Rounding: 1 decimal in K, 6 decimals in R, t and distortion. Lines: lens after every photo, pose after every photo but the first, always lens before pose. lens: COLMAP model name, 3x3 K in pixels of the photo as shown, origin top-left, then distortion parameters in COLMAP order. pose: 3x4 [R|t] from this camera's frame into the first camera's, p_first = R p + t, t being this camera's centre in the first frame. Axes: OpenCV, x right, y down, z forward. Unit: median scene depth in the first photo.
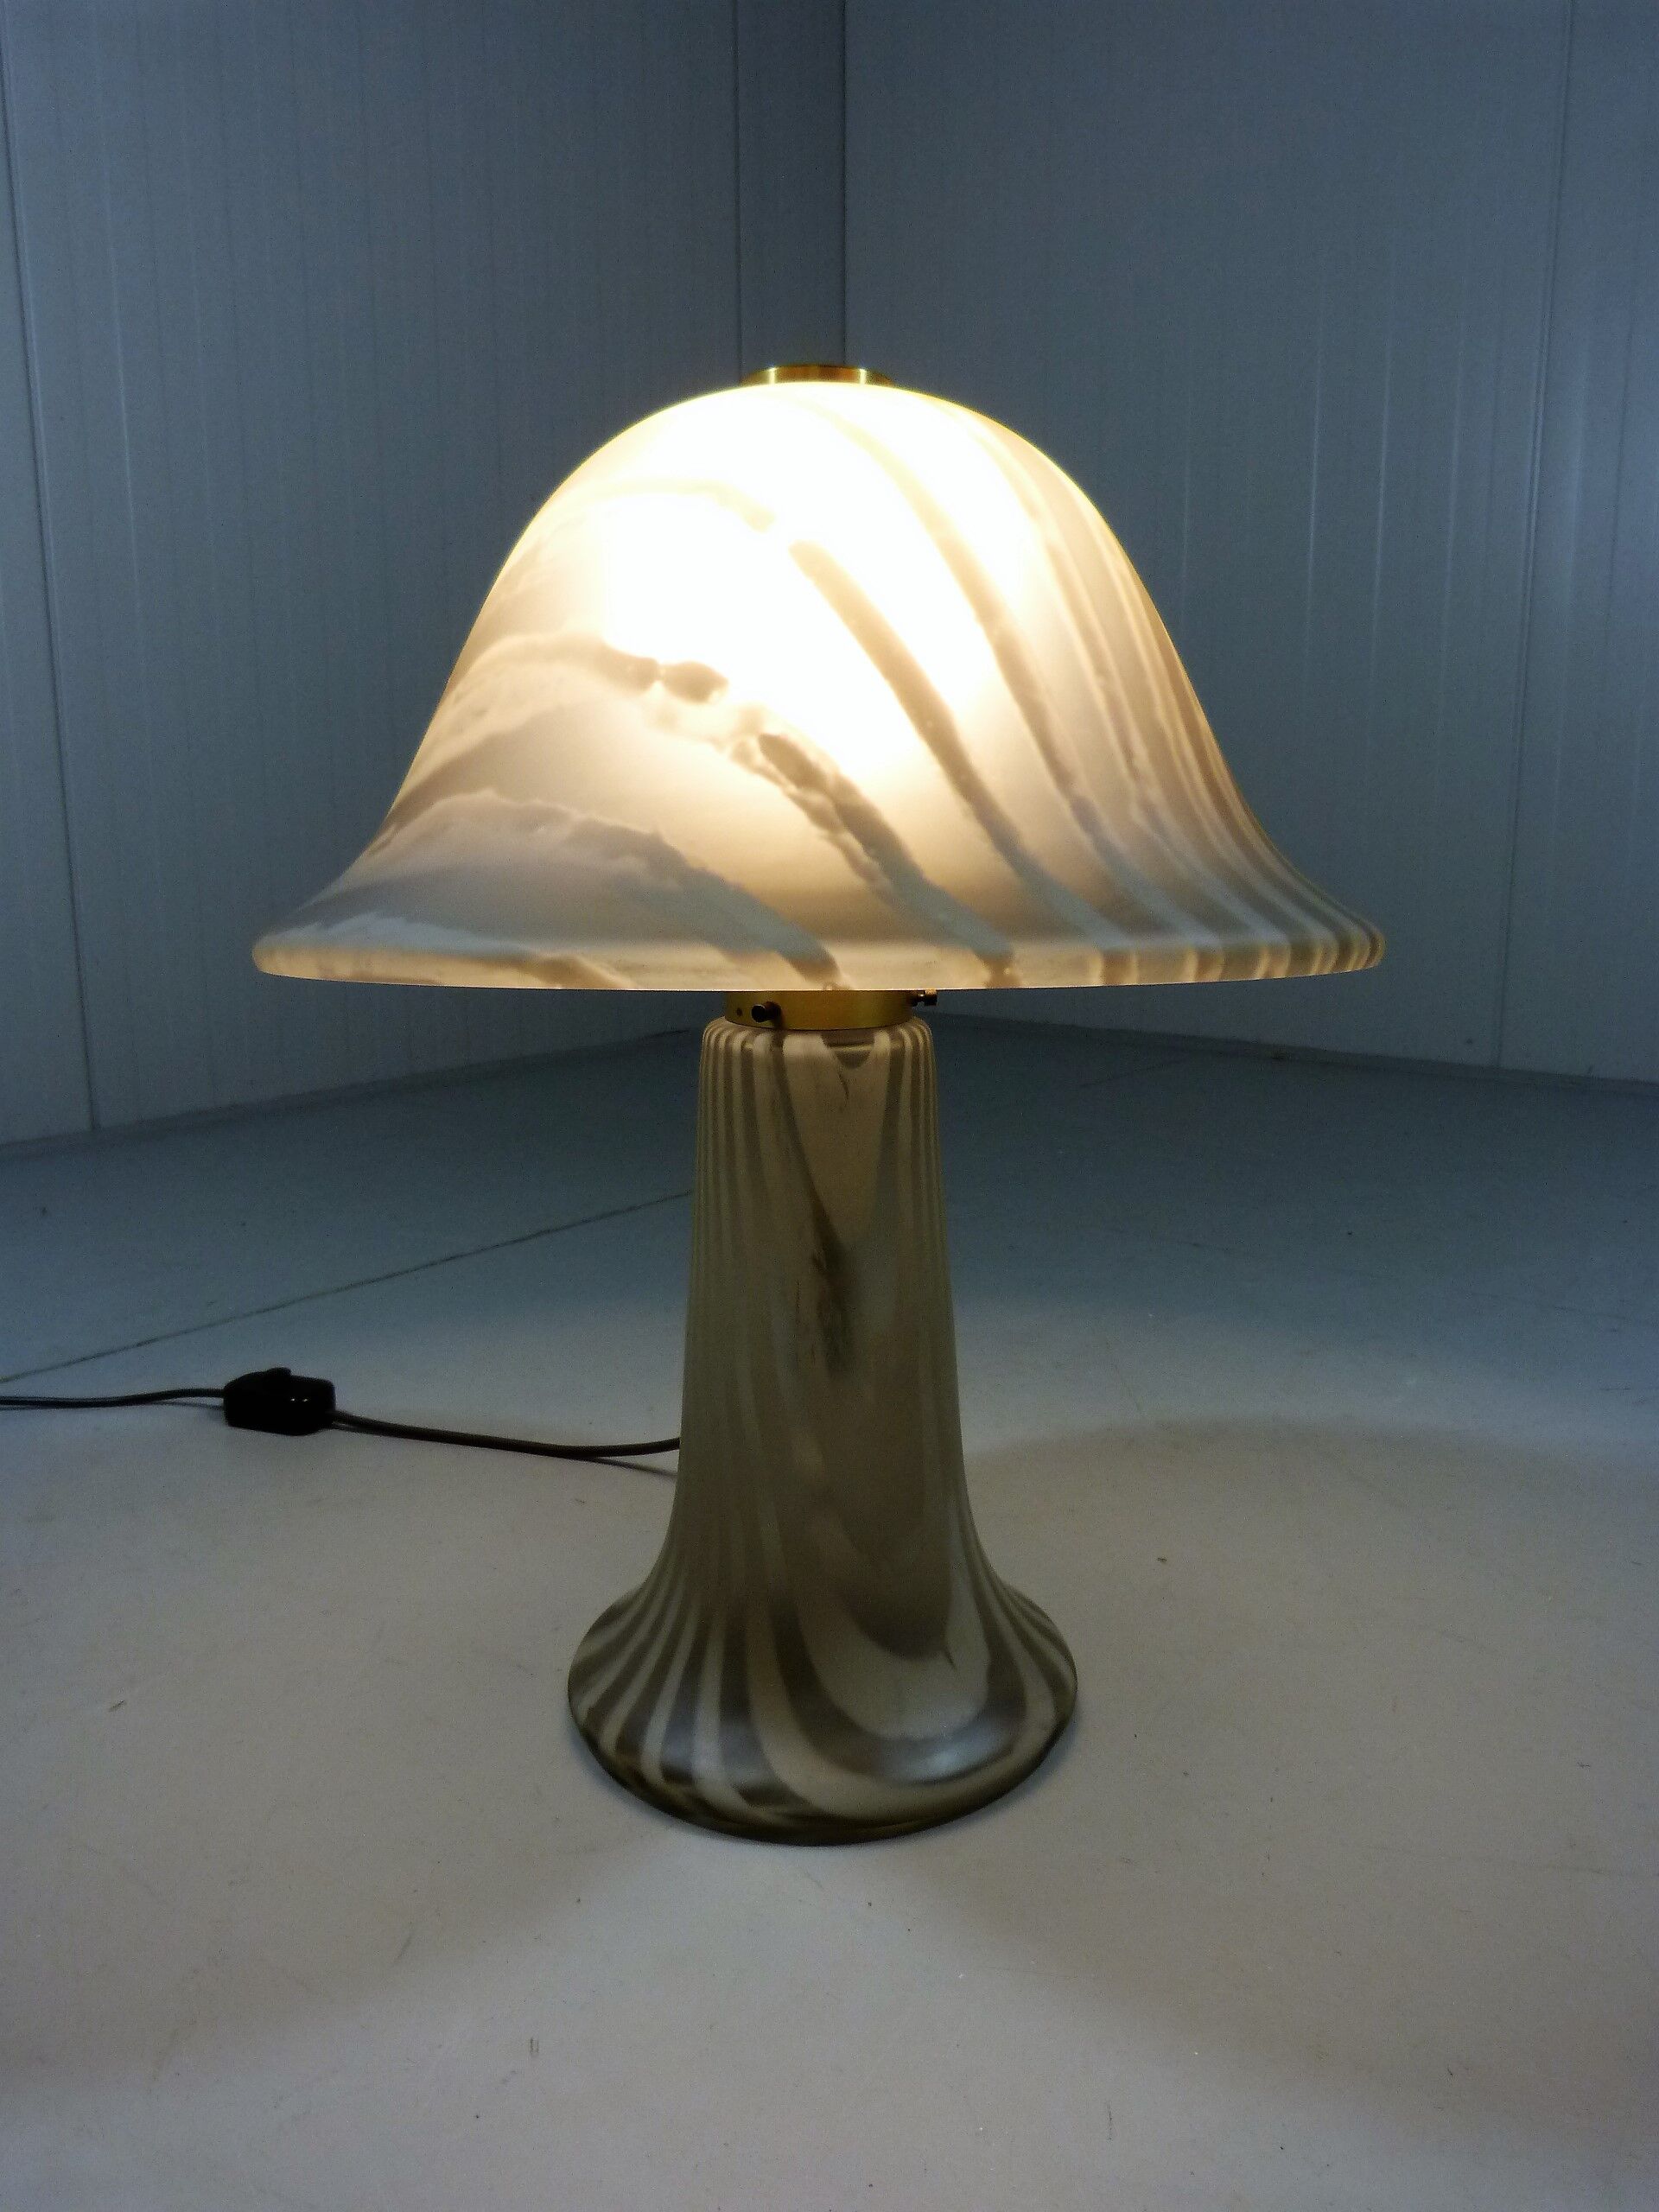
lens RADIAL K [[1656.5, 0, 830.3], [0, 1656.5, 1104.2], [0, 0, 1]] dist [-0.025195, 0.001883]
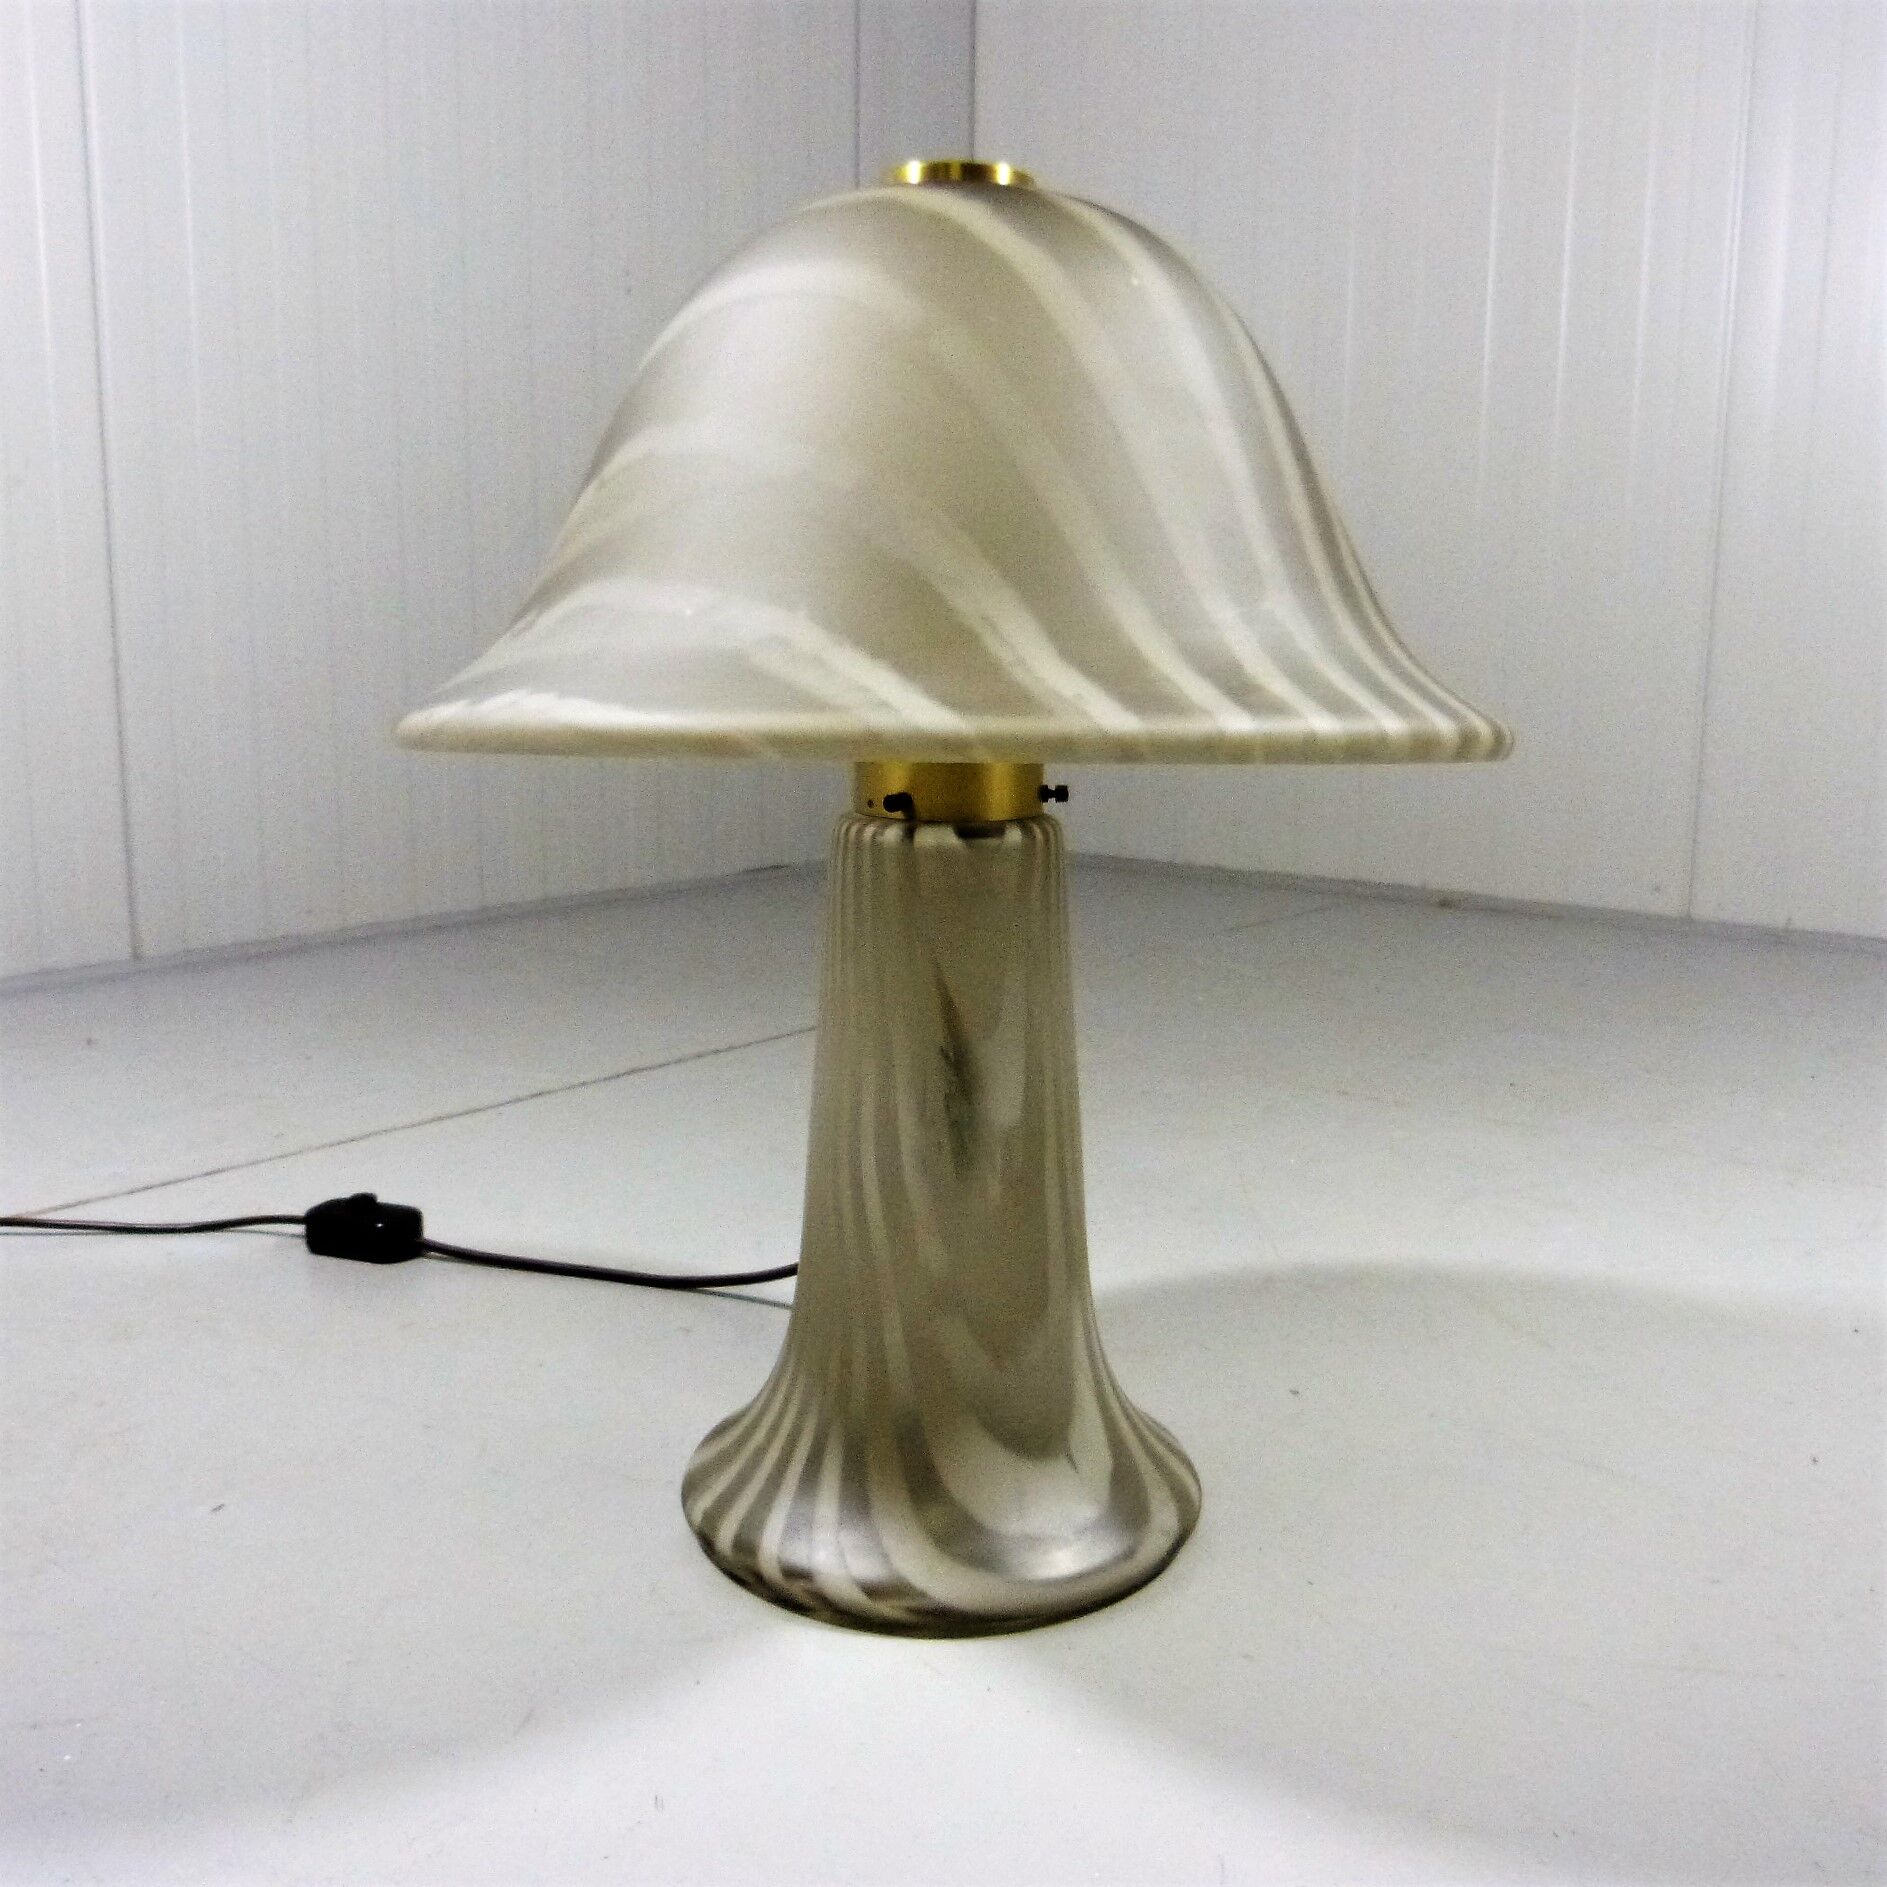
lens RADIAL K [[1914.1, 0, 941.4], [0, 1914.1, 939.2], [0, 0, 1]] dist [-0.013164, -0.034535]
pose [[0.999879, 0.015557, 0.000115, -0.011226], [-0.015553, 0.999757, -0.015625, 0.044117], [-0.000358, 0.015621, 0.999878, -0.152855]]
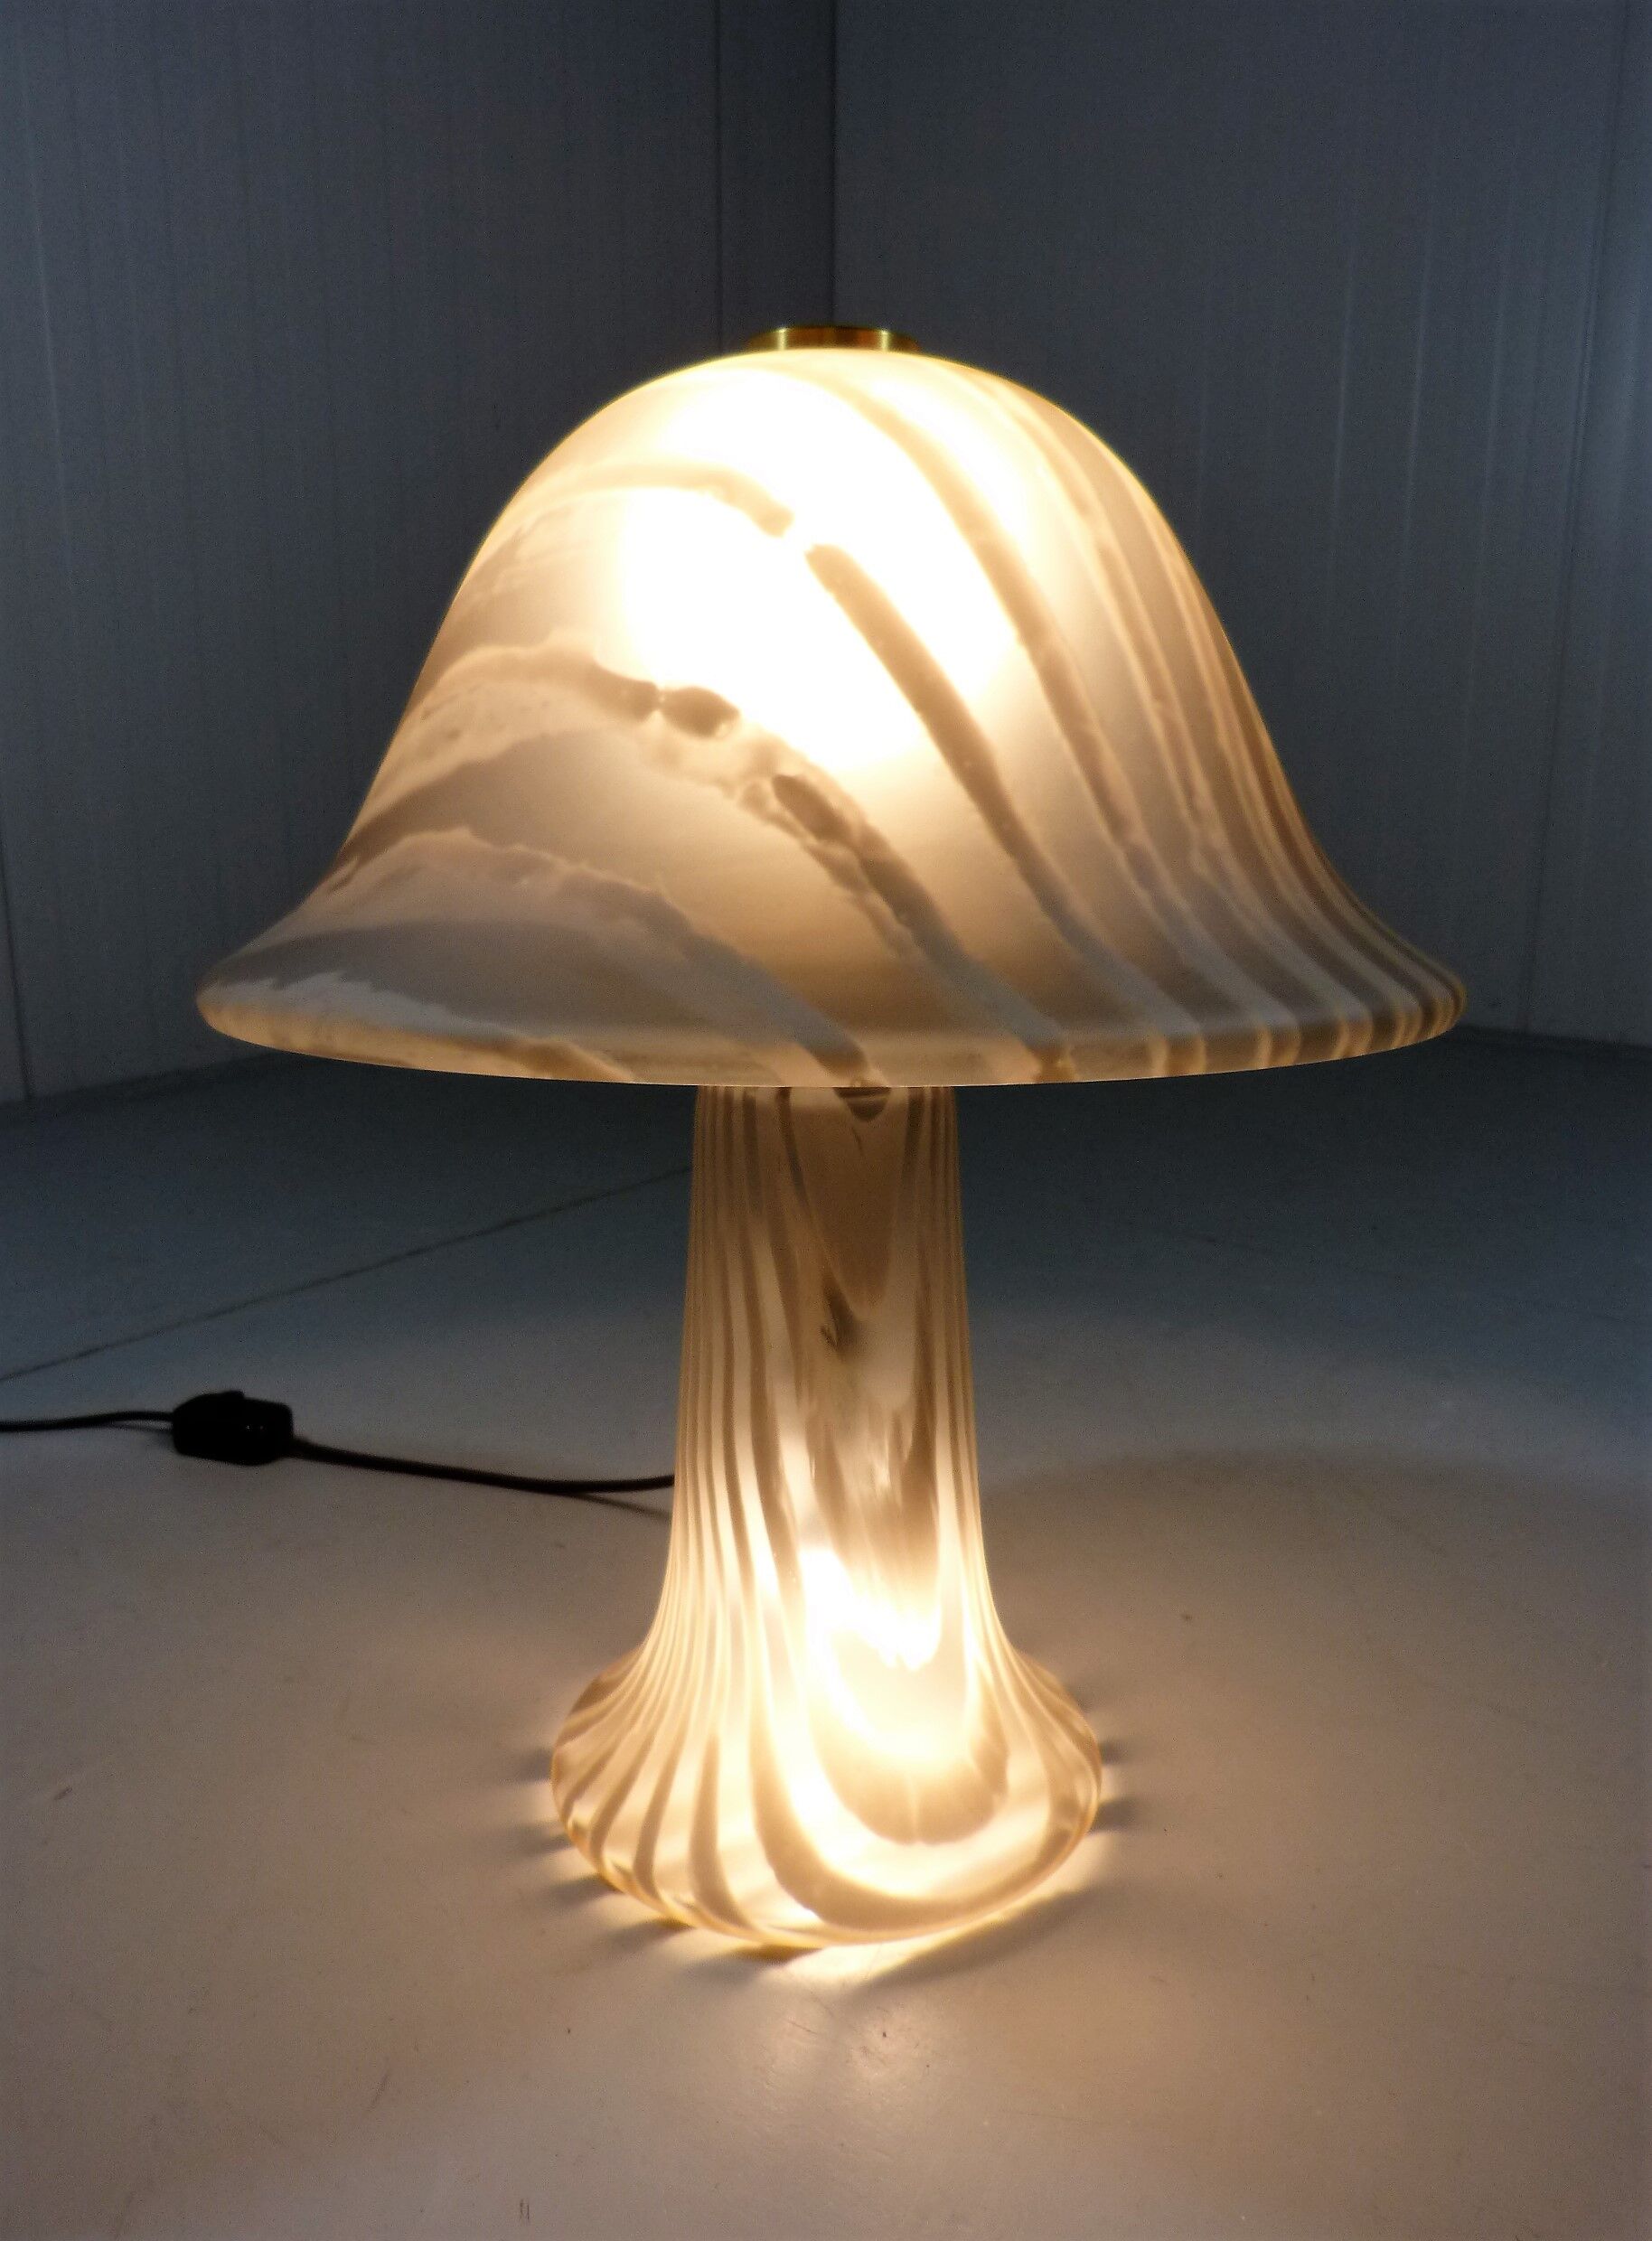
lens RADIAL K [[1735.4, 0, 822.4], [0, 1735.4, 1131.7], [0, 0, 1]] dist [-0.024093, 0.006237]
pose [[0.999946, 0.003265, 0.009887, -0.019948], [-0.003805, 0.998473, 0.055119, -0.067257], [-0.009692, -0.055153, 0.998431, 0.056932]]
